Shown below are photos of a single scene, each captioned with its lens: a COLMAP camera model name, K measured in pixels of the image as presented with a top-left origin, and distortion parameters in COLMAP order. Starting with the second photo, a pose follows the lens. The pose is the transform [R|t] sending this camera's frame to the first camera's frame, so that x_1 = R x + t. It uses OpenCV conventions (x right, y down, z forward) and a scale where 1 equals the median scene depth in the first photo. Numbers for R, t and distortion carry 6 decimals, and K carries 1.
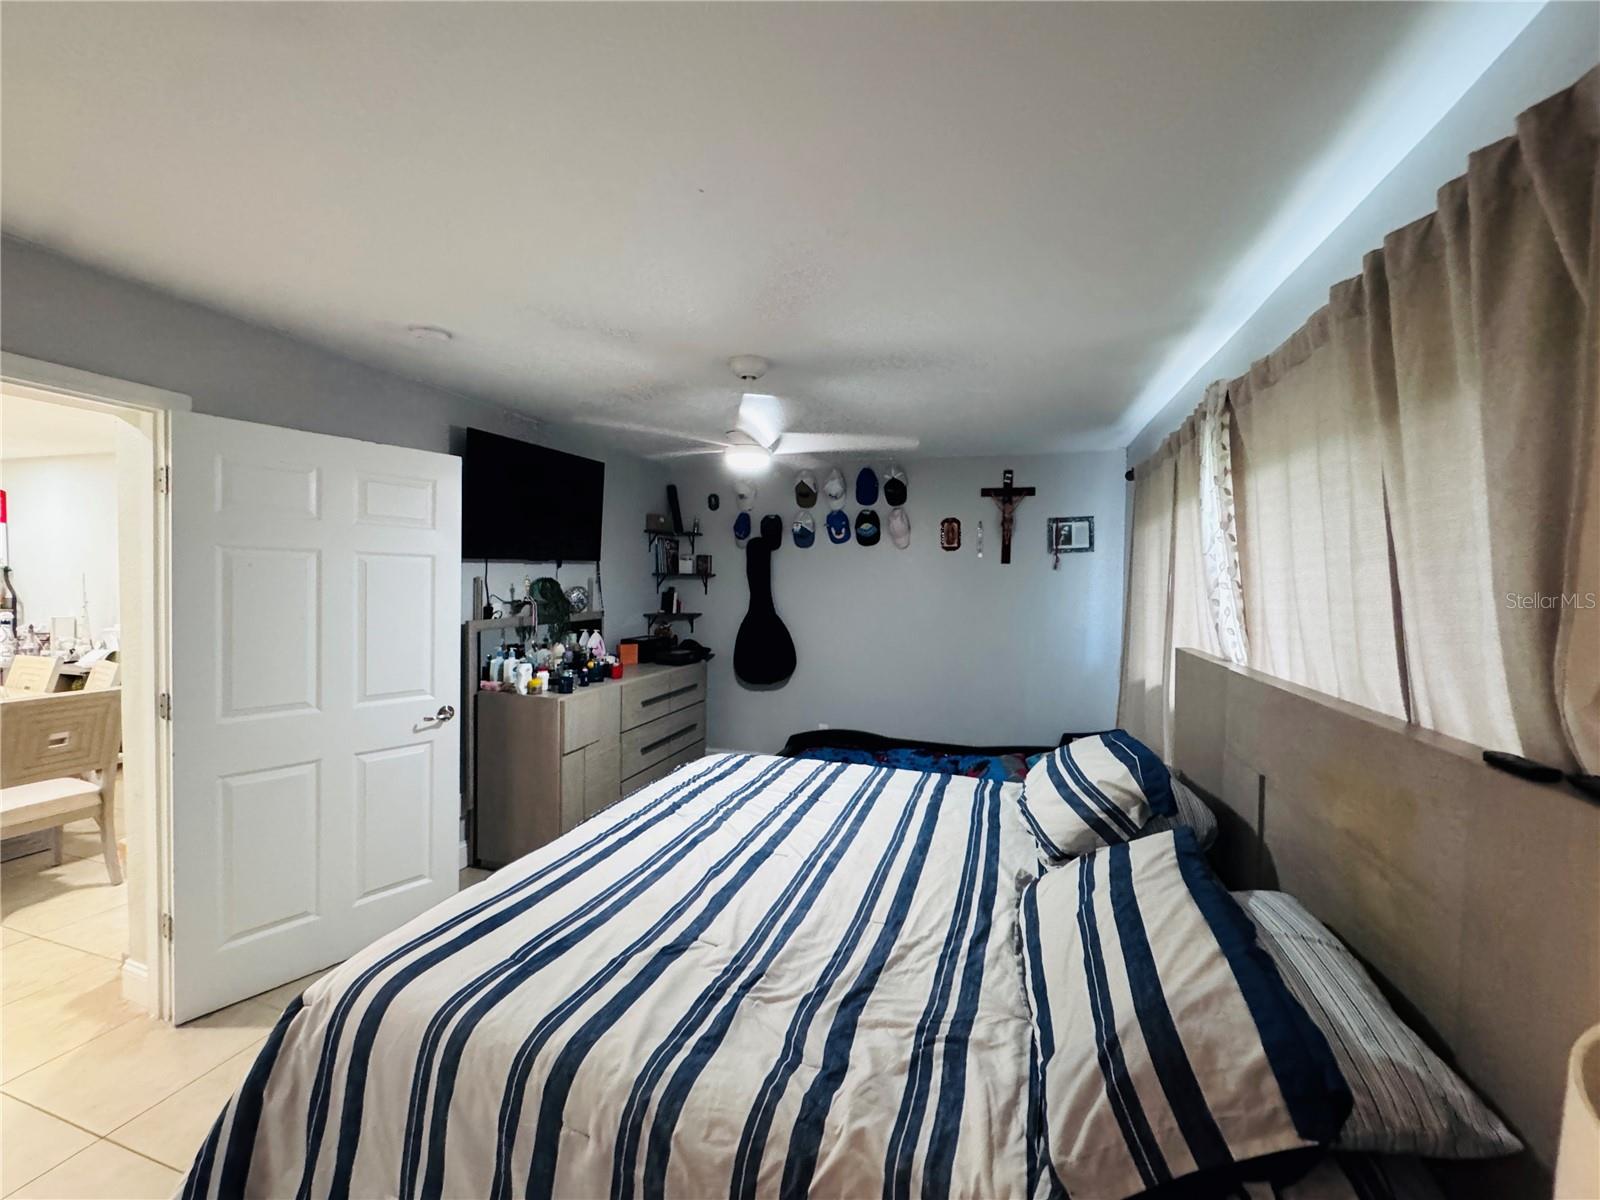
lens RADIAL K [[642.4, 0, 795.5], [0, 642.4, 611.6], [0, 0, 1]] dist [0.001340, 0.000537]
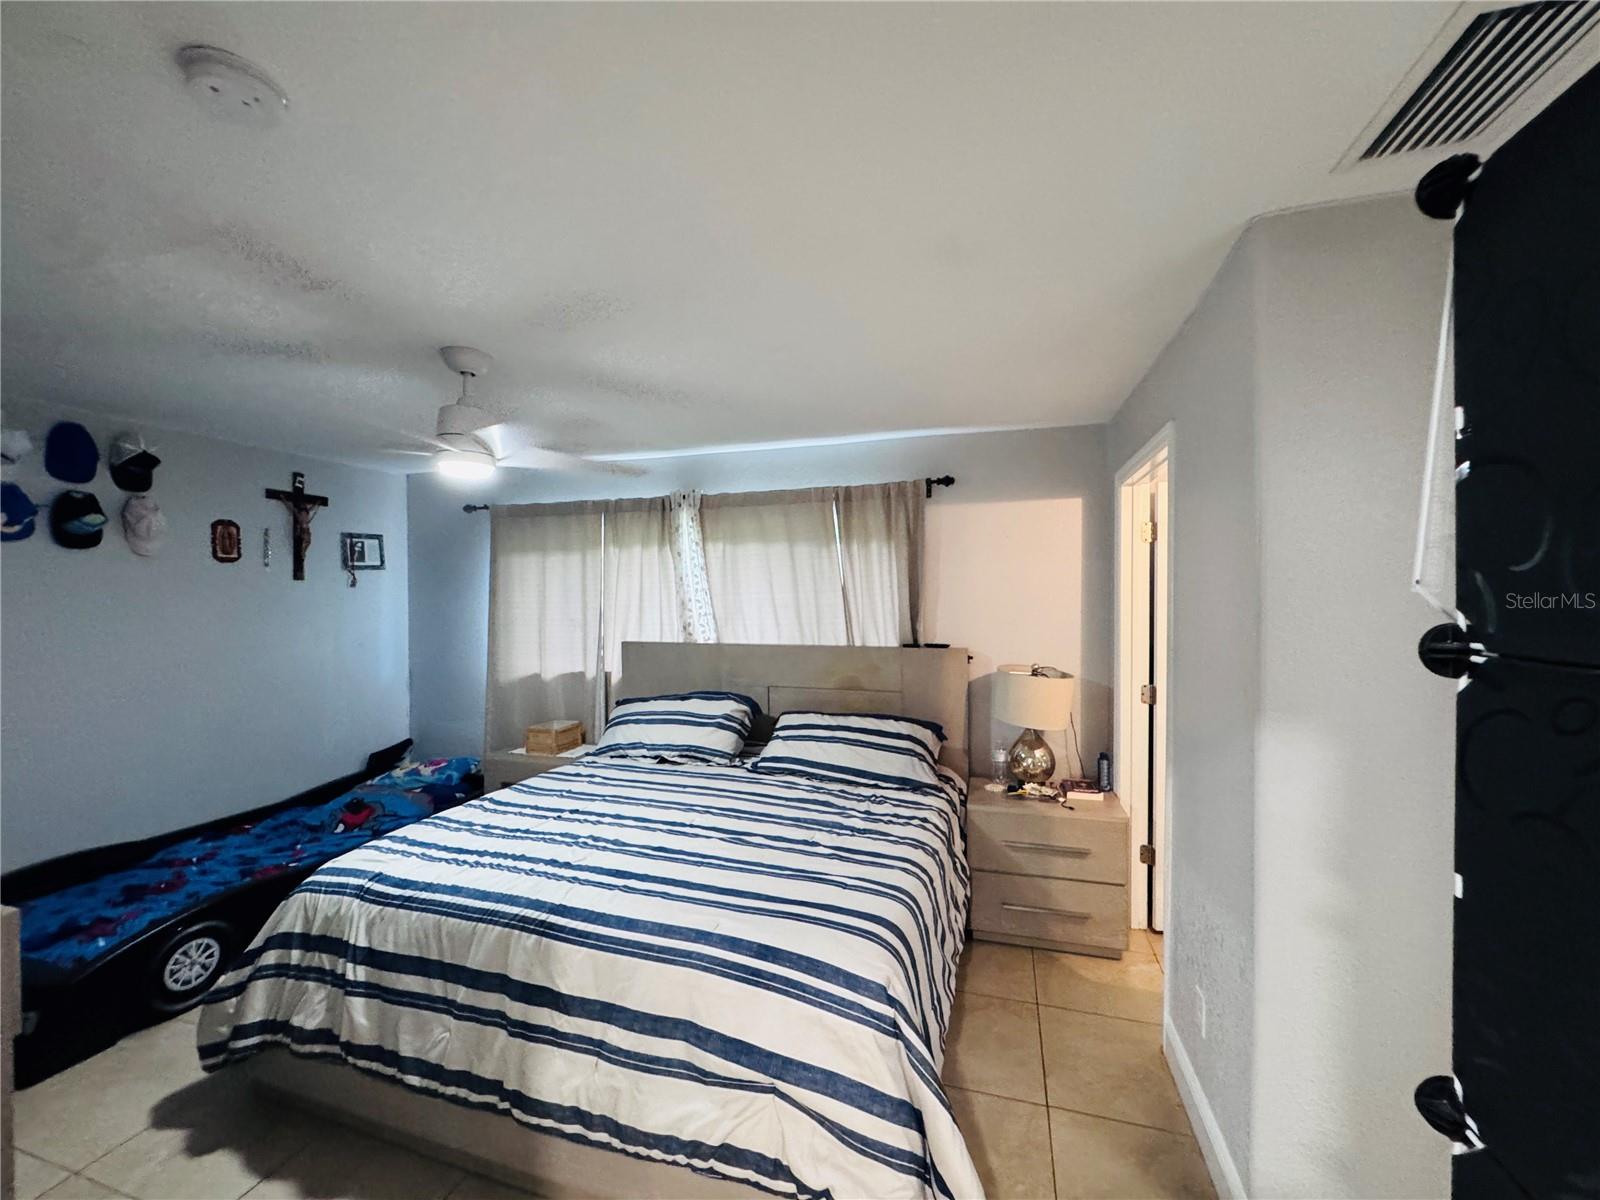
lens RADIAL K [[642.4, 0, 795.5], [0, 642.4, 611.6], [0, 0, 1]] dist [0.001340, 0.000537]
pose [[-0.008641, -0.044746, 0.998961, -0.552517], [0.052851, 0.997582, 0.045141, -0.036331], [-0.998565, 0.053186, -0.006256, 0.340847]]
